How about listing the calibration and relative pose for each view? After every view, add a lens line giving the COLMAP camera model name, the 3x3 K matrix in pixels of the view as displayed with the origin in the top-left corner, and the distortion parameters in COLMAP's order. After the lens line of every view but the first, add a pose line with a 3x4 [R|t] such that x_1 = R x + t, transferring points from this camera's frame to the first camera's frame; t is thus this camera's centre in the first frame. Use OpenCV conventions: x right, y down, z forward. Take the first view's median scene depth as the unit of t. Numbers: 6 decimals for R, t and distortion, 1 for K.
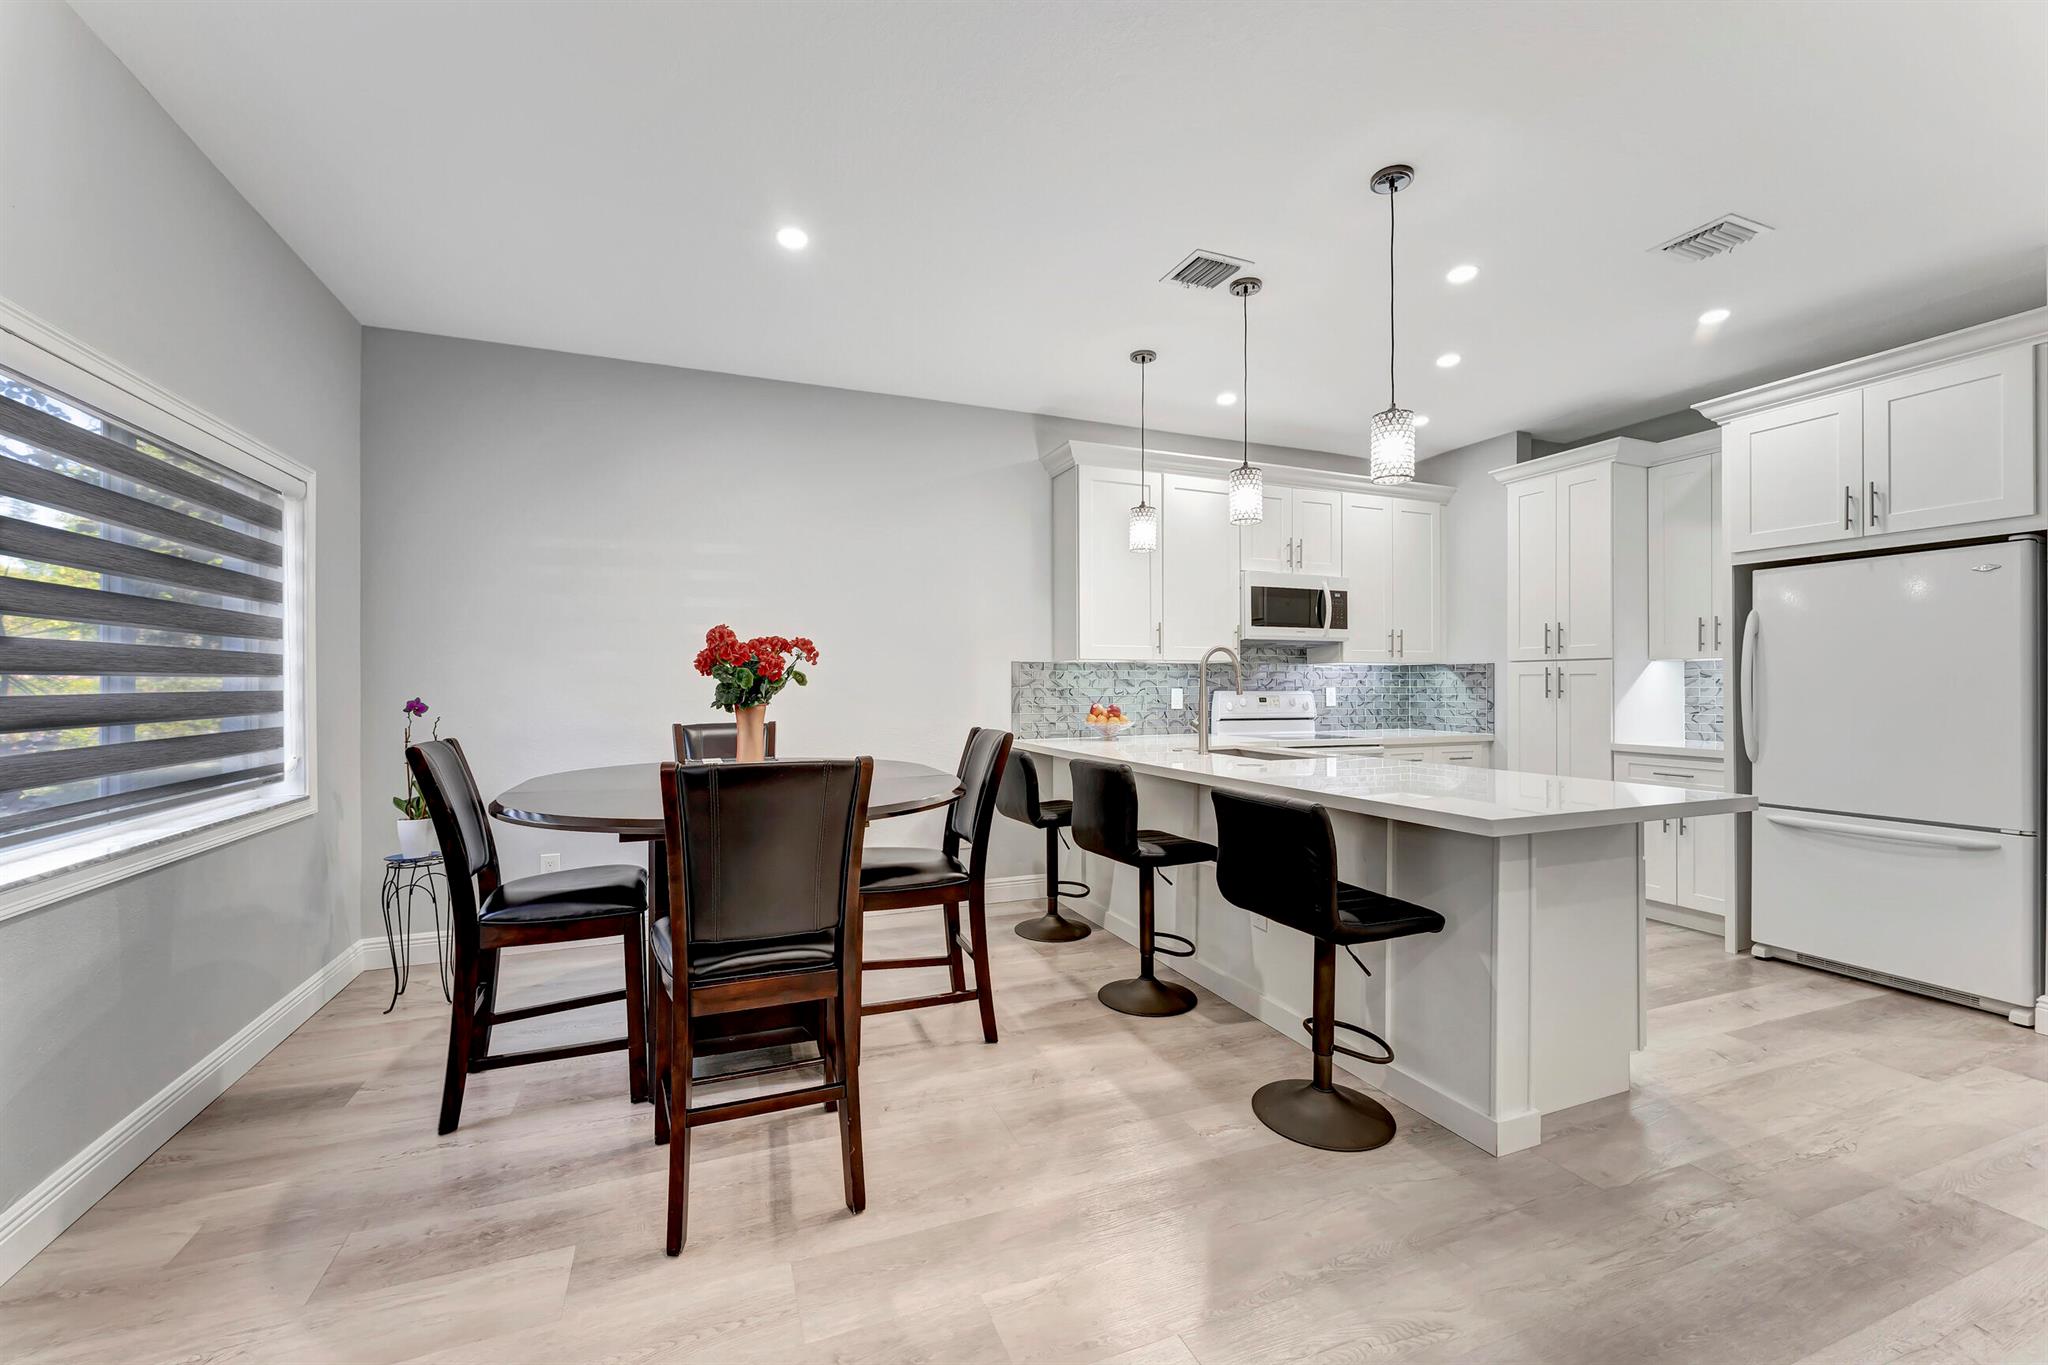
lens RADIAL K [[810.2, 0, 1017.1], [0, 810.2, 683.7], [0, 0, 1]] dist [0.000586, 0.000547]
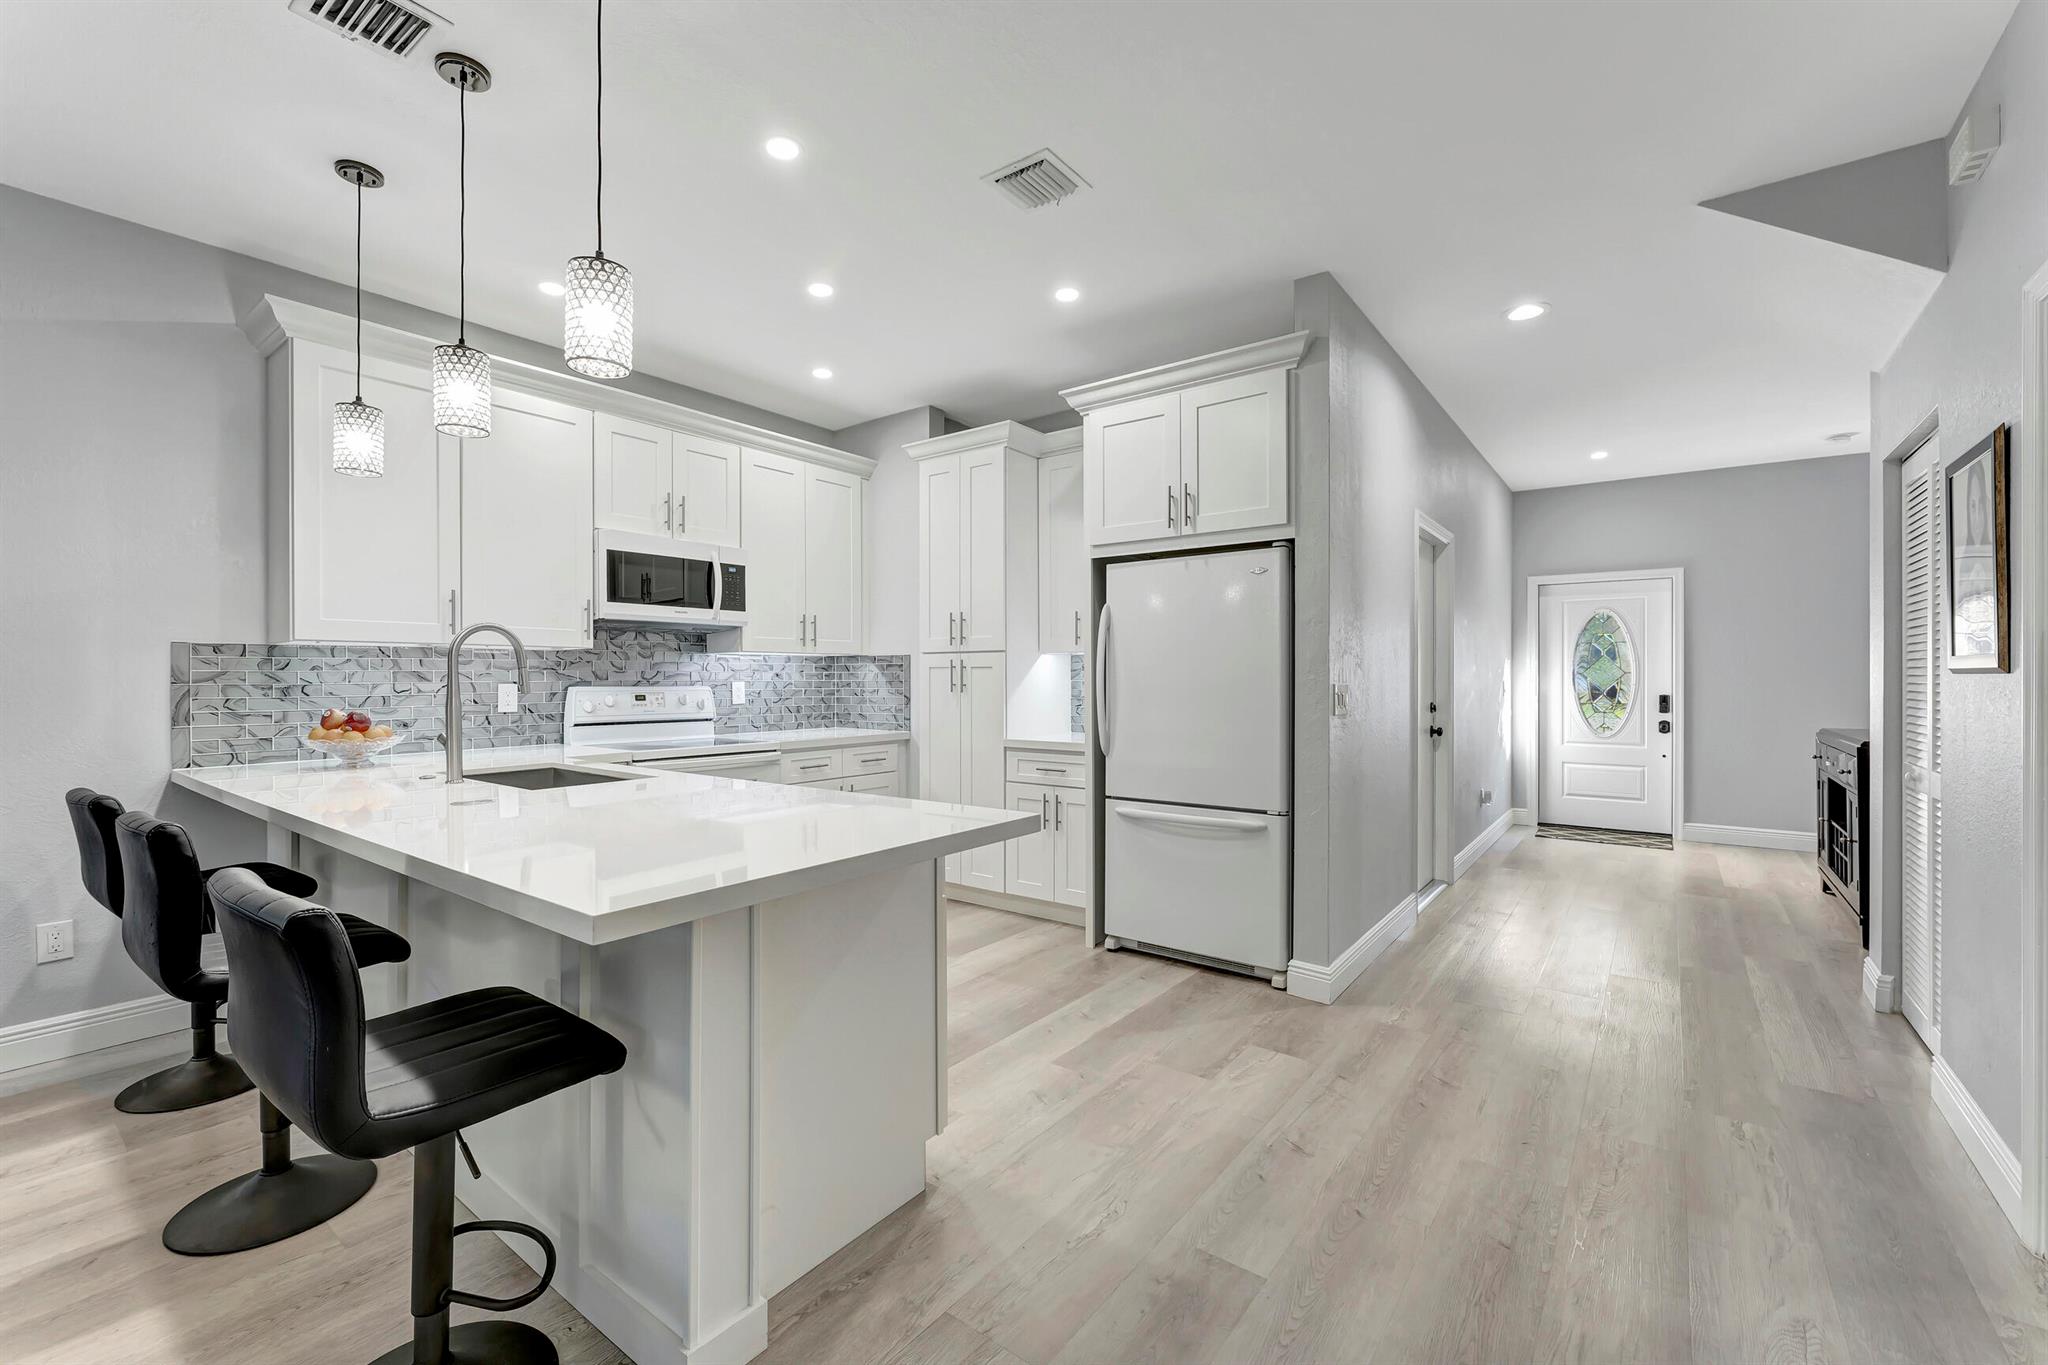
lens RADIAL K [[842.3, 0, 1003.2], [0, 842.3, 679.3], [0, 0, 1]] dist [-0.006961, 0.000010]
pose [[0.861156, -0.002267, 0.508336, 0.213595], [0.000063, 0.999991, 0.004352, -0.001594], [-0.508341, -0.003716, 0.861148, 0.133840]]
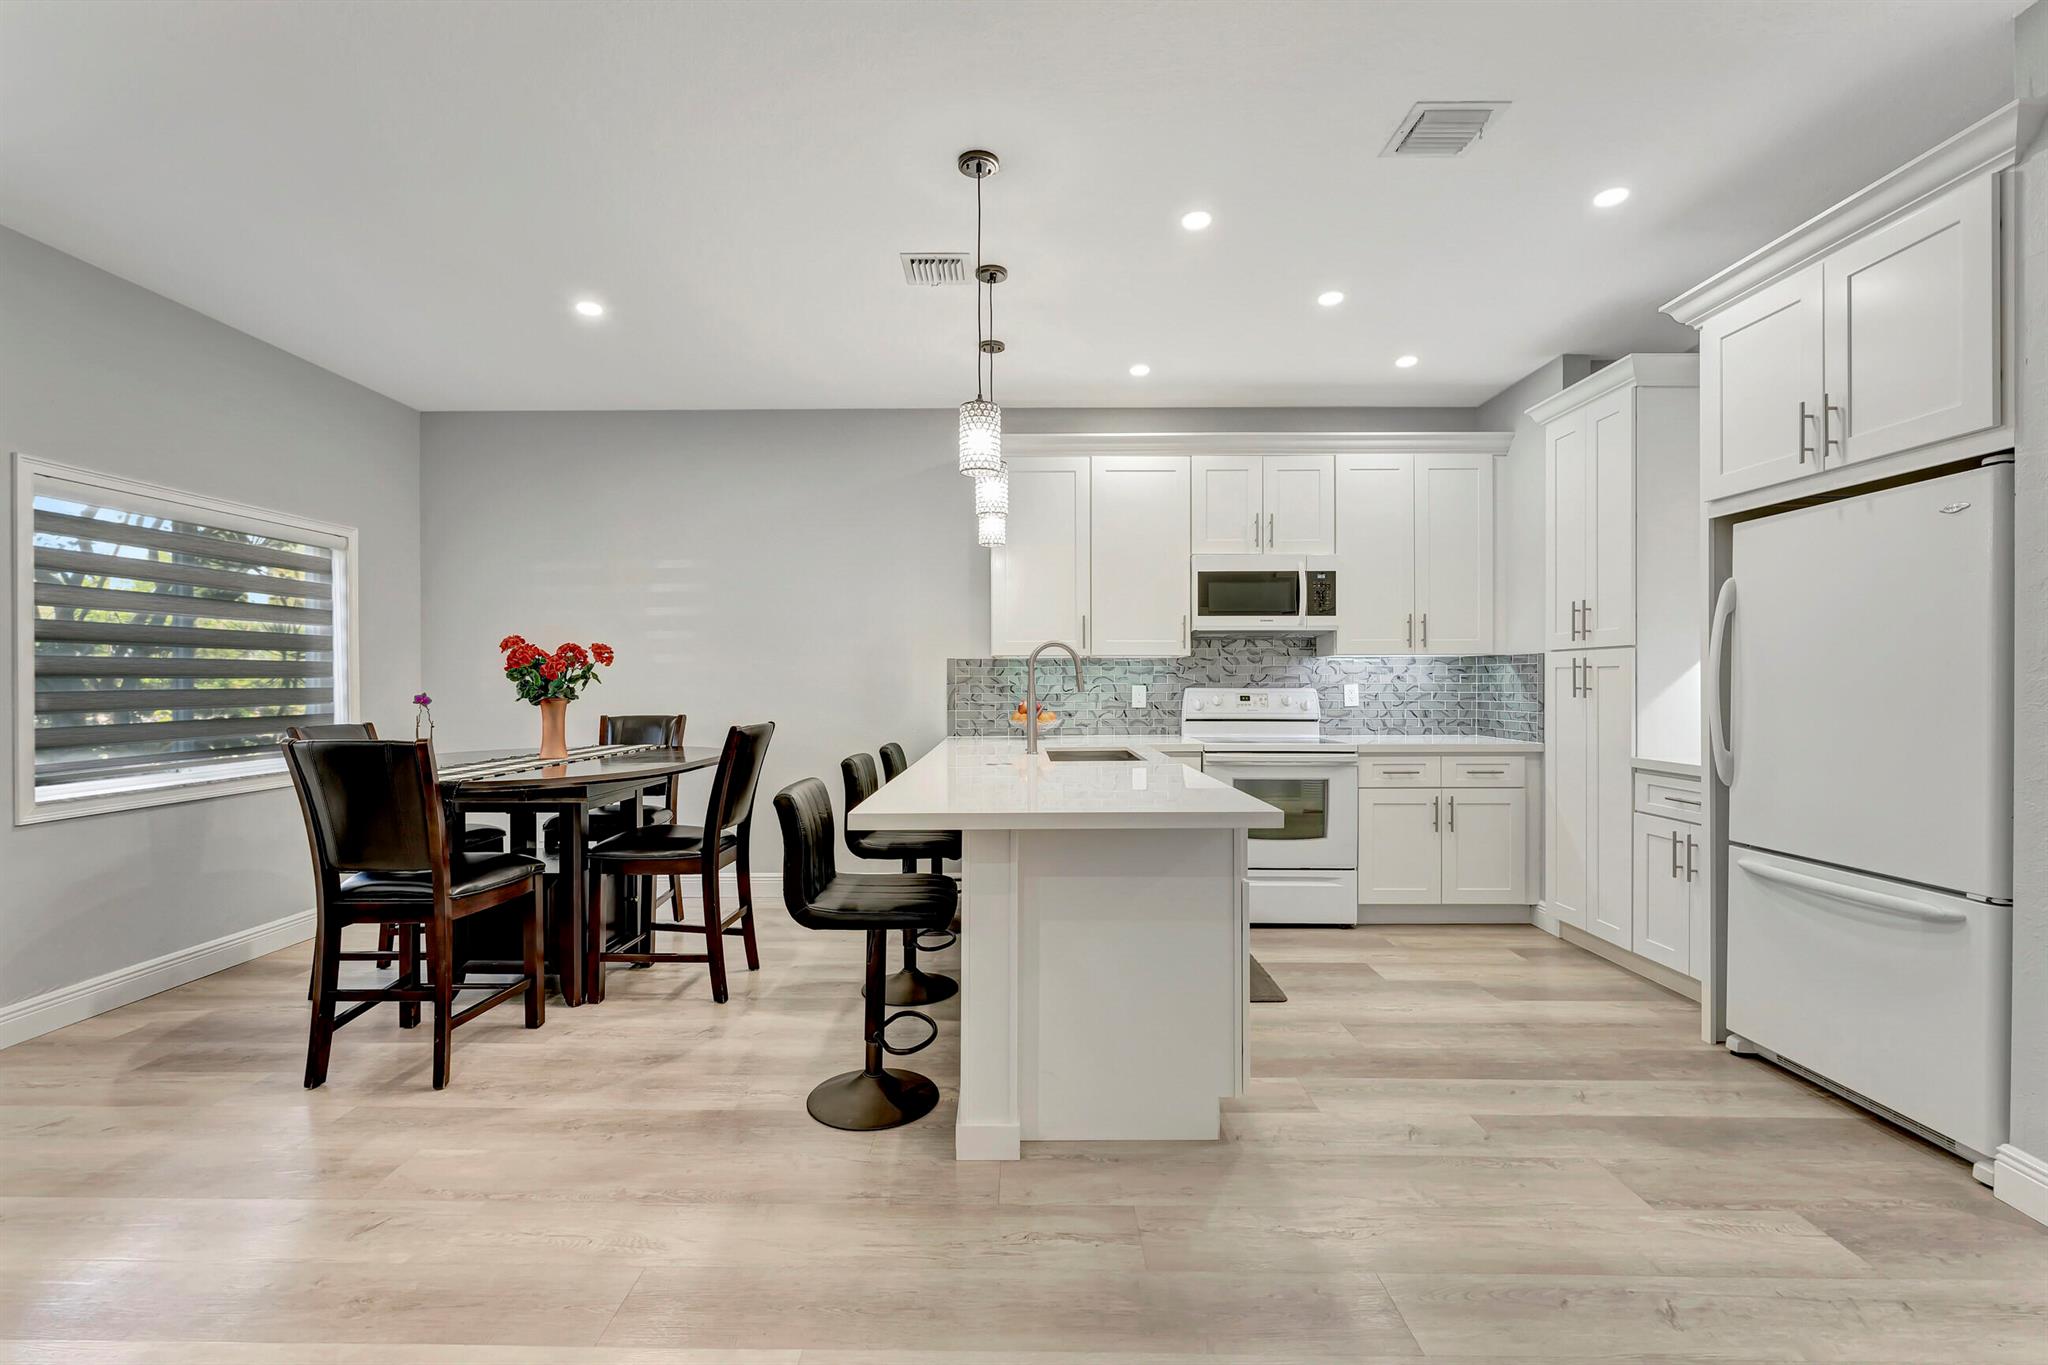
lens RADIAL K [[888.3, 0, 1018.4], [0, 888.3, 685.4], [0, 0, 1]] dist [-0.000187, -0.000239]
pose [[0.927893, -0.000448, -0.372845, 0.484563], [0.002785, 0.999980, 0.005730, -0.000144], [0.372835, -0.006355, 0.927876, 0.012245]]
